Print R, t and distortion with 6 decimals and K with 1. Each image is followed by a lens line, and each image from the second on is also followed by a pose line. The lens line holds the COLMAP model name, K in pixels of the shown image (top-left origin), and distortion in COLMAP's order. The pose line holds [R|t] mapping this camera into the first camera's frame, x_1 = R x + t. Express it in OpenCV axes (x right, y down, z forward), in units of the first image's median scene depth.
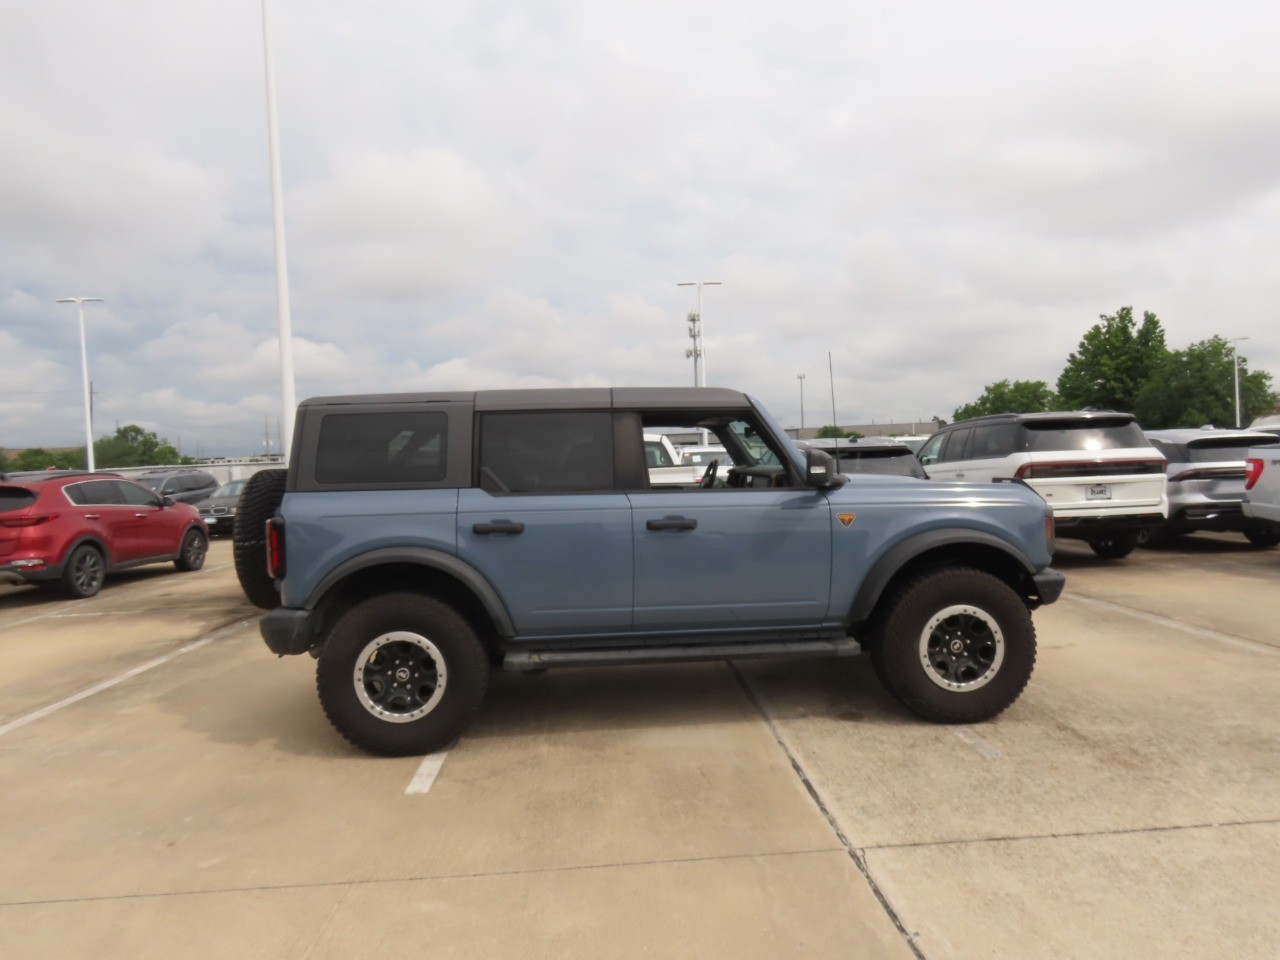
lens RADIAL K [[814.9, 0, 639.2], [0, 814.9, 484.1], [0, 0, 1]] dist [-0.003916, -0.000715]
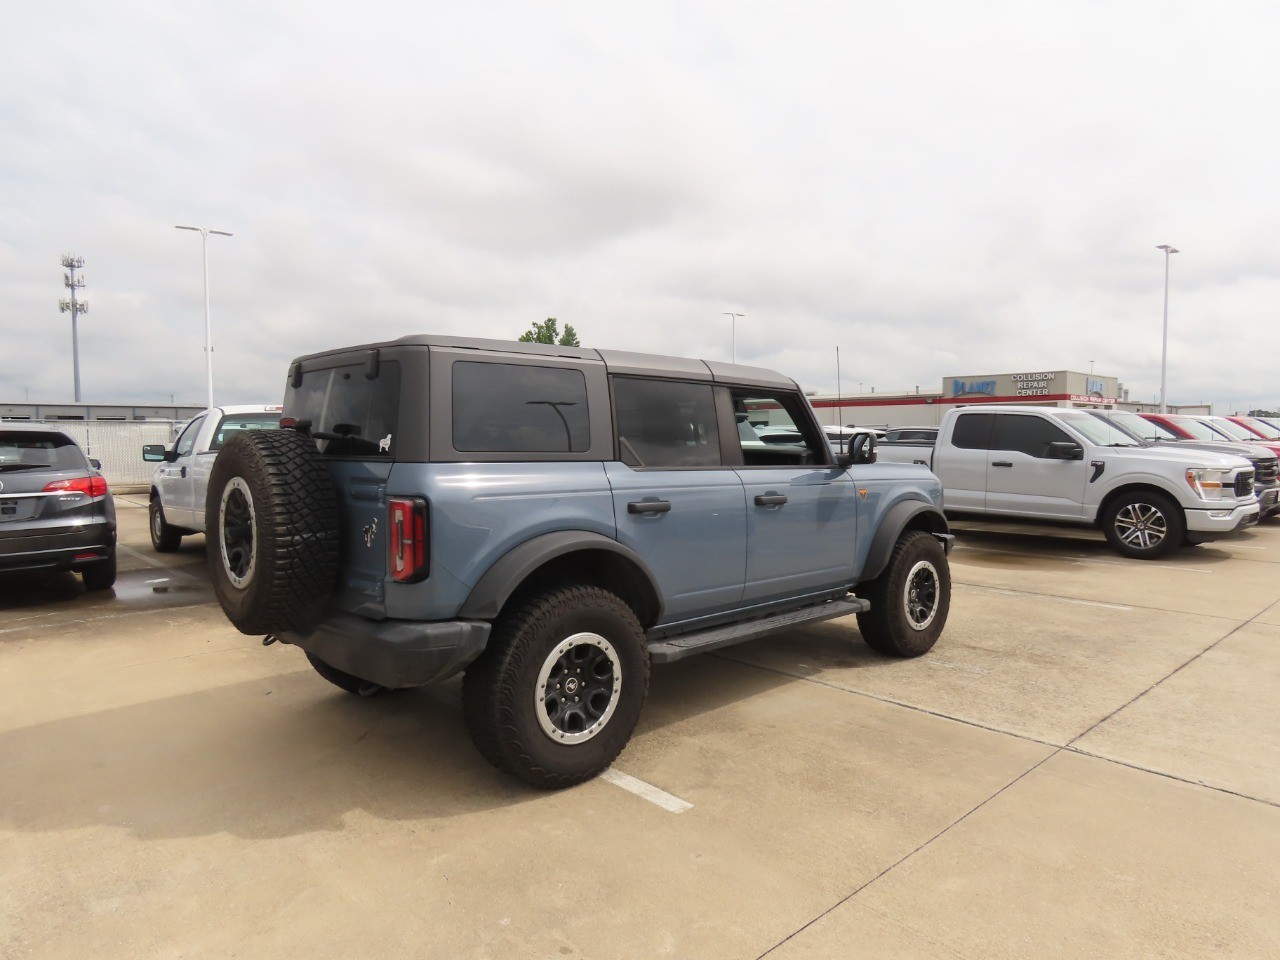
lens RADIAL K [[814.9, 0, 642.9], [0, 814.9, 487.0], [0, 0, 1]] dist [-0.003916, -0.000715]
pose [[0.769537, -0.003864, 0.638591, -0.735756], [-0.009314, 0.999807, 0.017274, 0.017860], [-0.638535, -0.019241, 0.769352, 0.314690]]
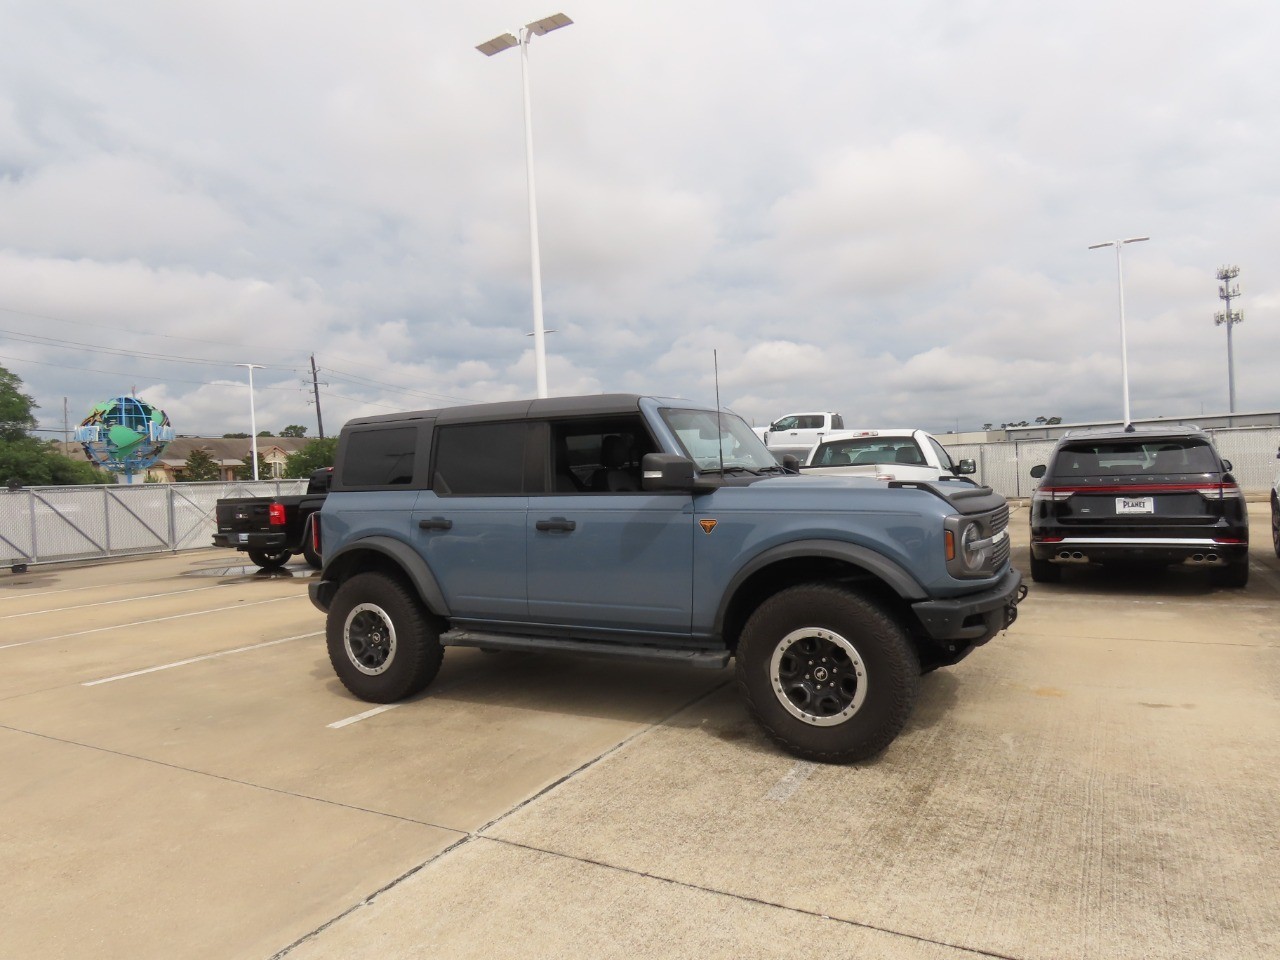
lens RADIAL K [[814.9, 0, 644.5], [0, 814.9, 480.3], [0, 0, 1]] dist [-0.003916, -0.000715]
pose [[0.843599, 0.002811, -0.536967, 0.713200], [-0.001382, 0.999994, 0.003063, -0.013311], [0.536972, -0.001841, 0.843598, 0.155914]]
